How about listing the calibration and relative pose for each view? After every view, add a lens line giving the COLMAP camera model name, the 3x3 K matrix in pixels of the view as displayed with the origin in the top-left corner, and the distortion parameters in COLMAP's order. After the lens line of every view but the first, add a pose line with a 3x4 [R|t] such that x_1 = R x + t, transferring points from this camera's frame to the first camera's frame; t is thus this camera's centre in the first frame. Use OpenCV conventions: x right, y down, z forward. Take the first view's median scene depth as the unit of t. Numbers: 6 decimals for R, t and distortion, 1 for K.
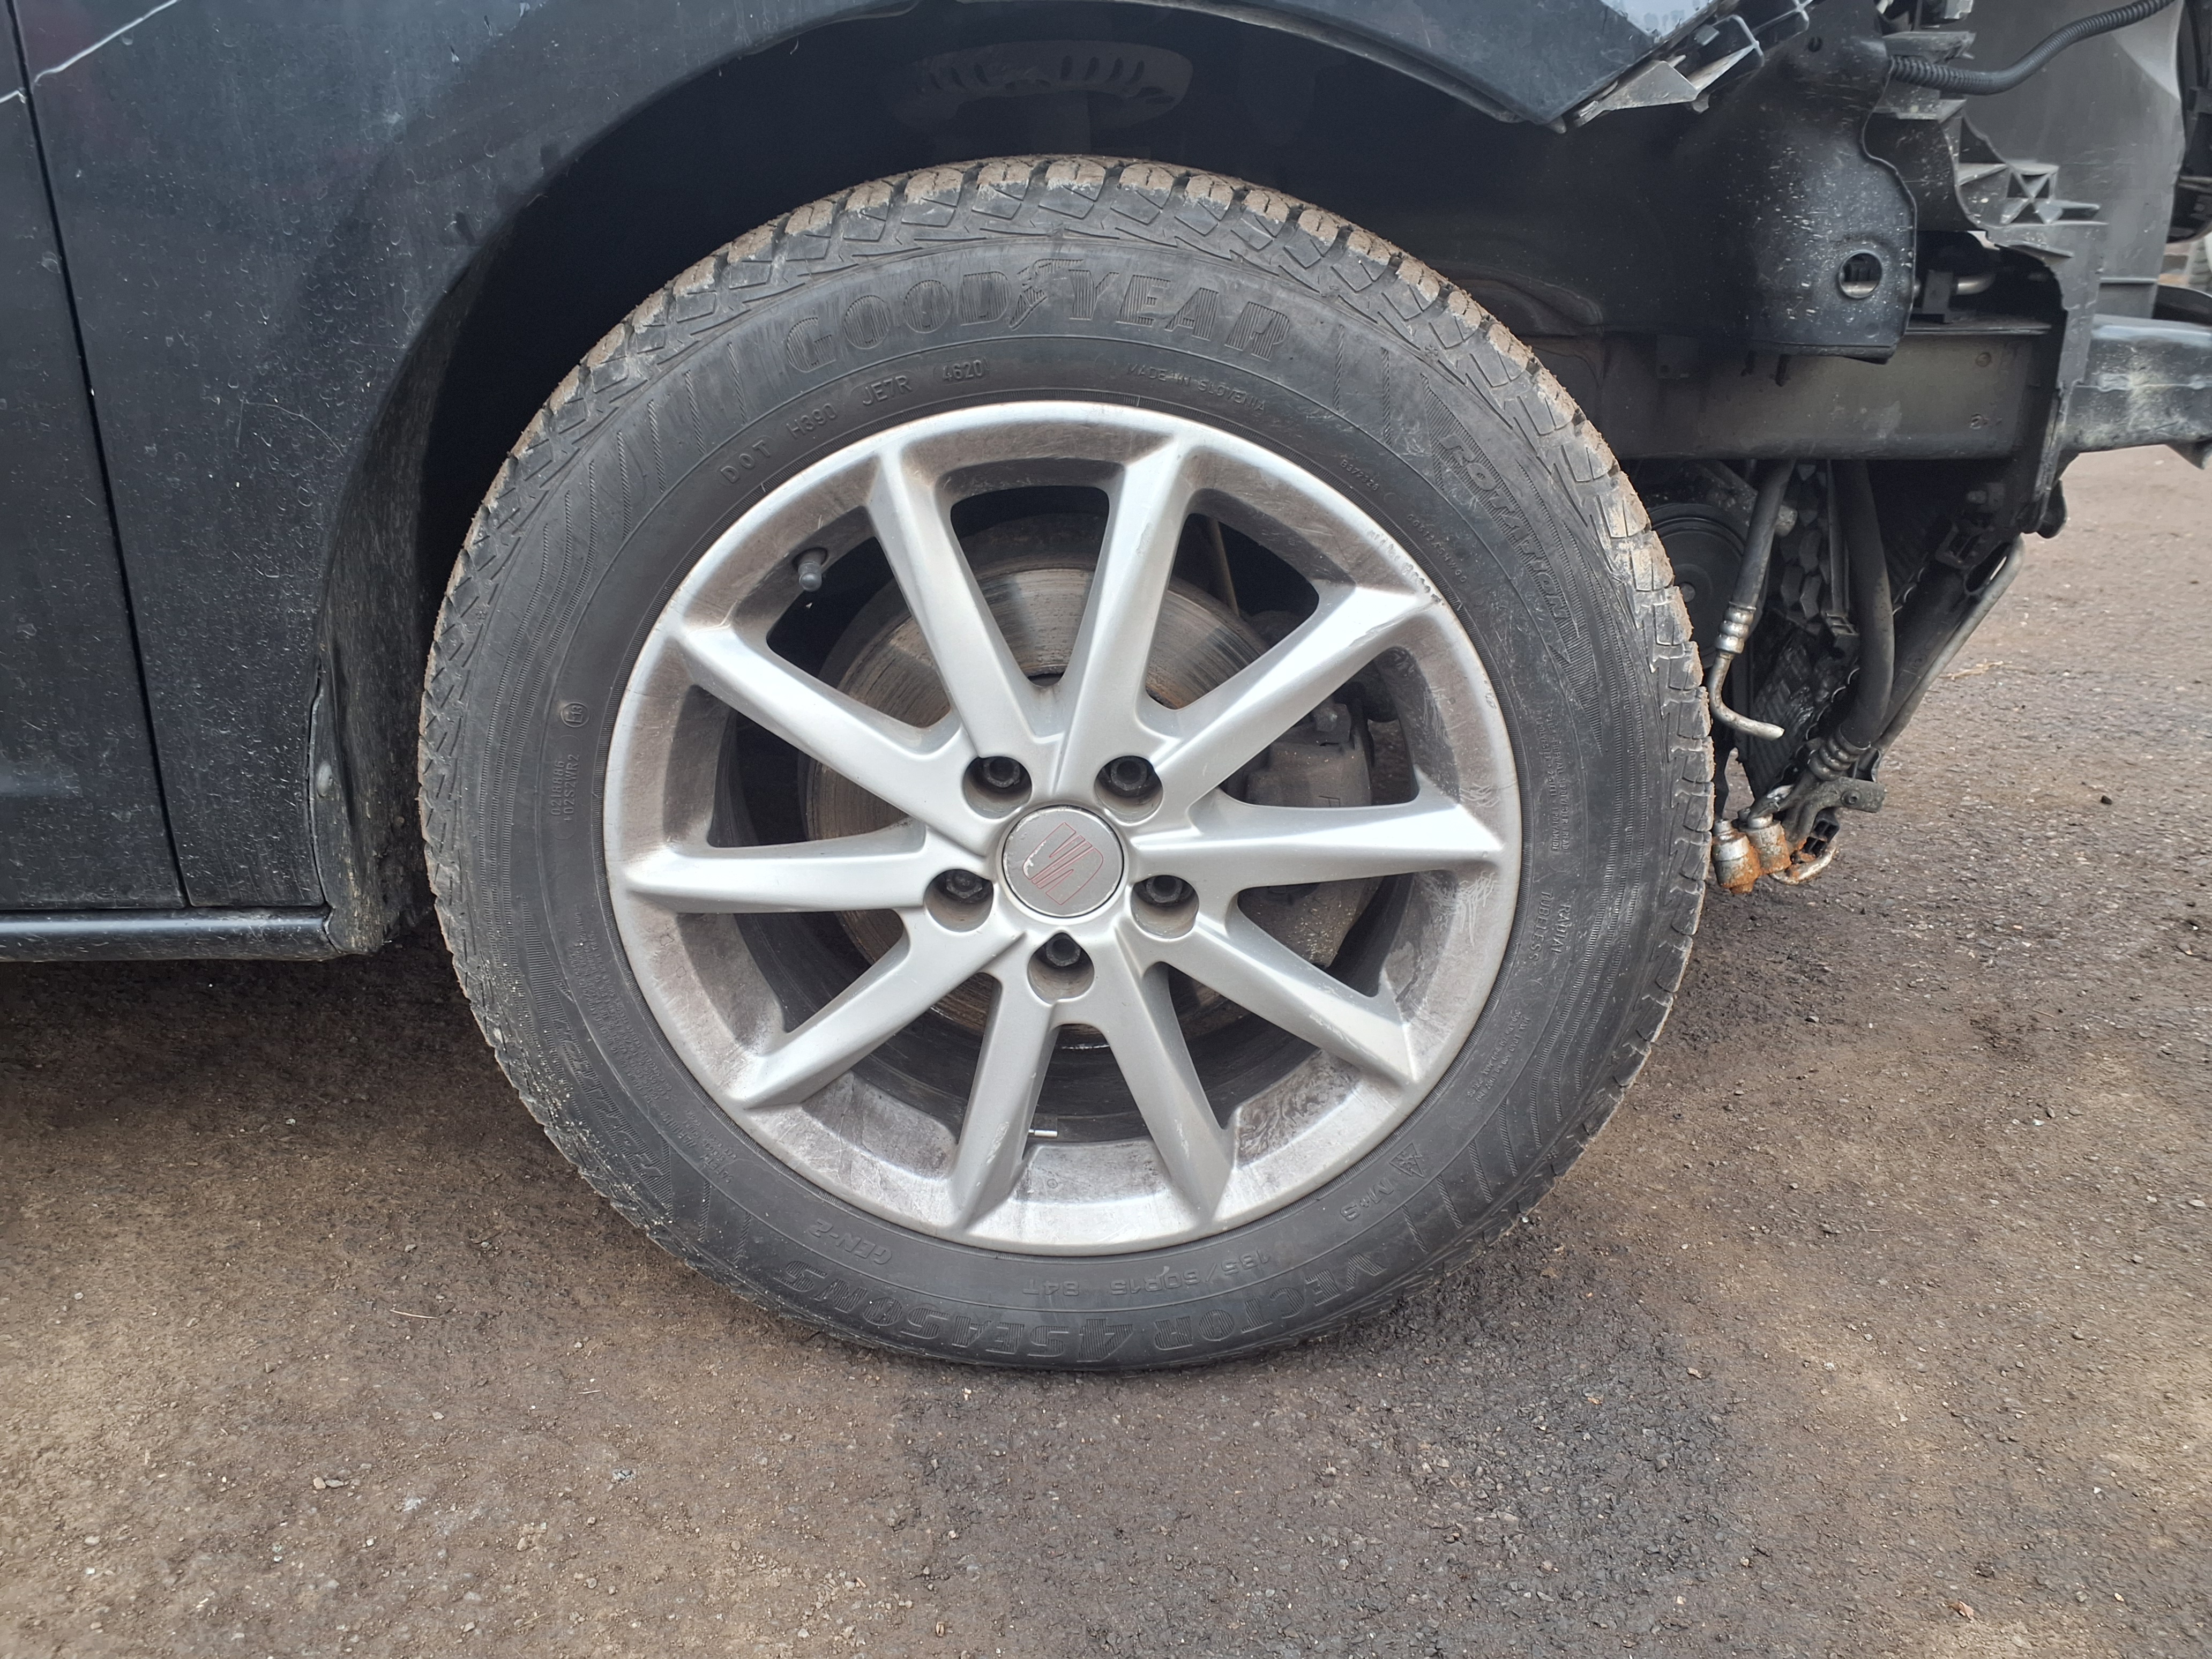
lens RADIAL K [[1734.1, 0, 1118.4], [0, 1734.1, 840.5], [0, 0, 1]] dist [0.068819, -0.075351]
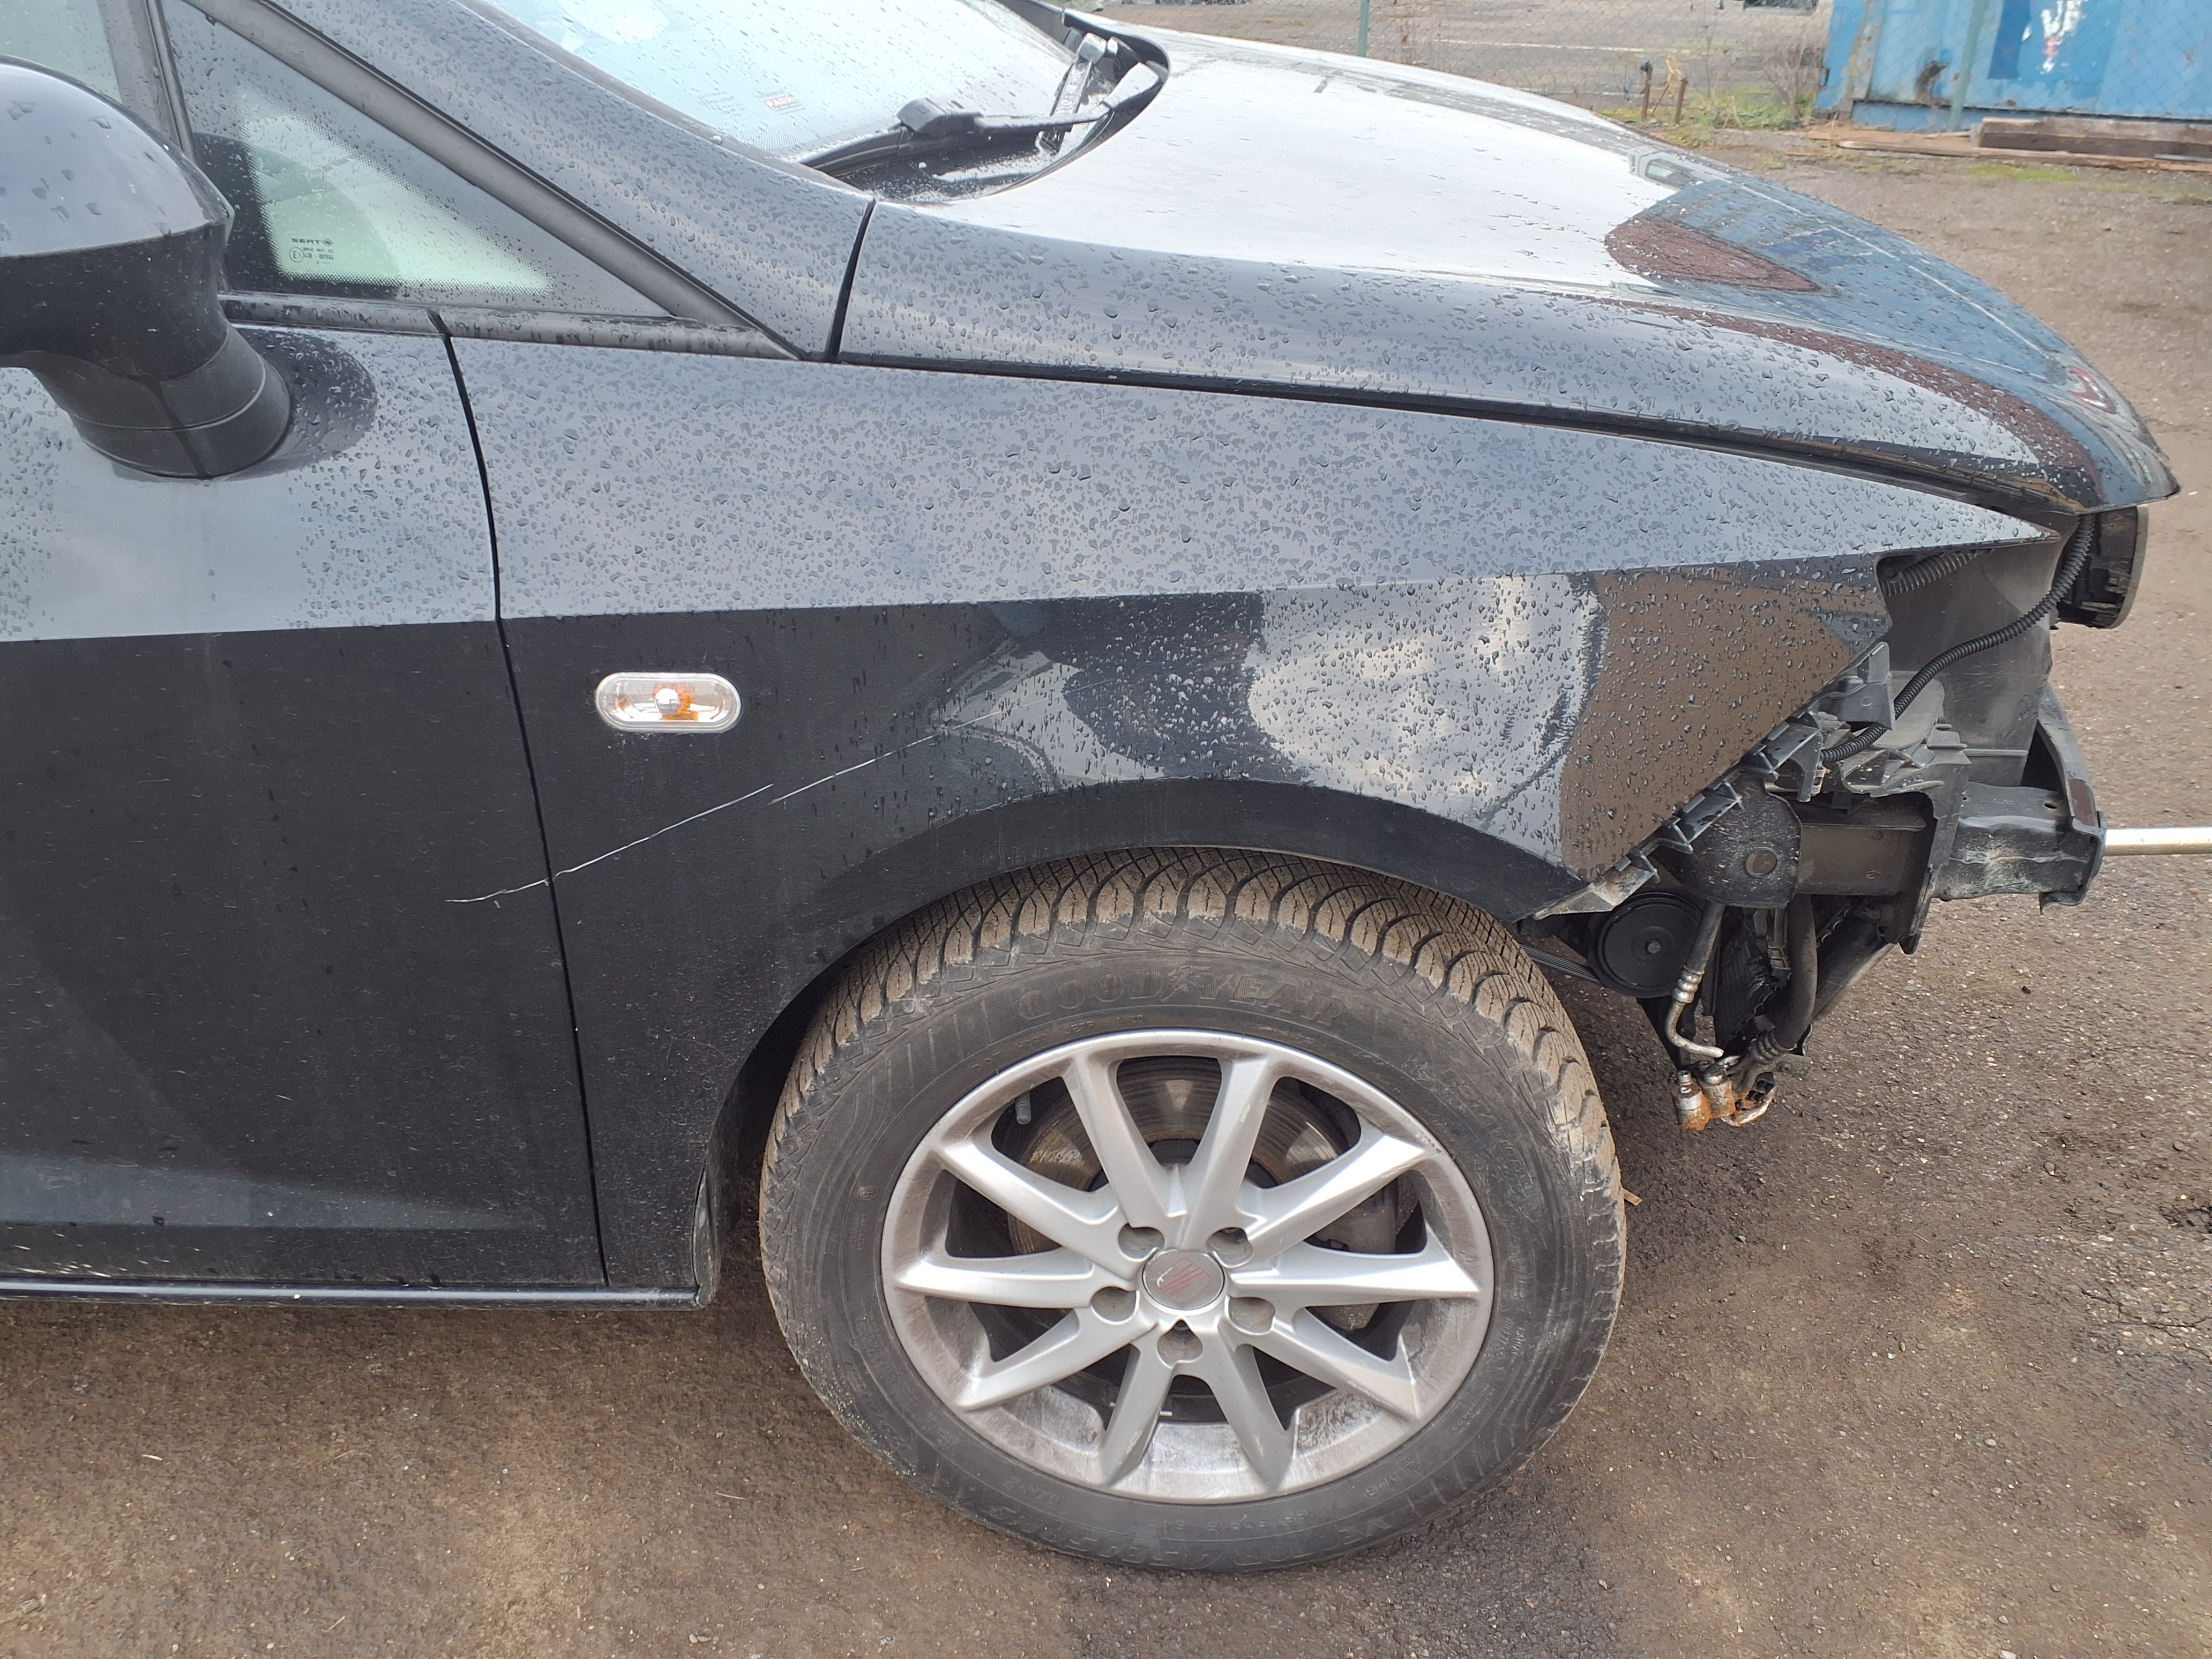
lens RADIAL K [[1734.1, 0, 1122.2], [0, 1734.1, 840.0], [0, 0, 1]] dist [0.068819, -0.075351]
pose [[0.998969, 0.025255, -0.037726, -0.035523], [-0.020161, 0.991336, 0.129792, -0.520599], [0.040677, -0.128898, 0.990823, -0.410237]]
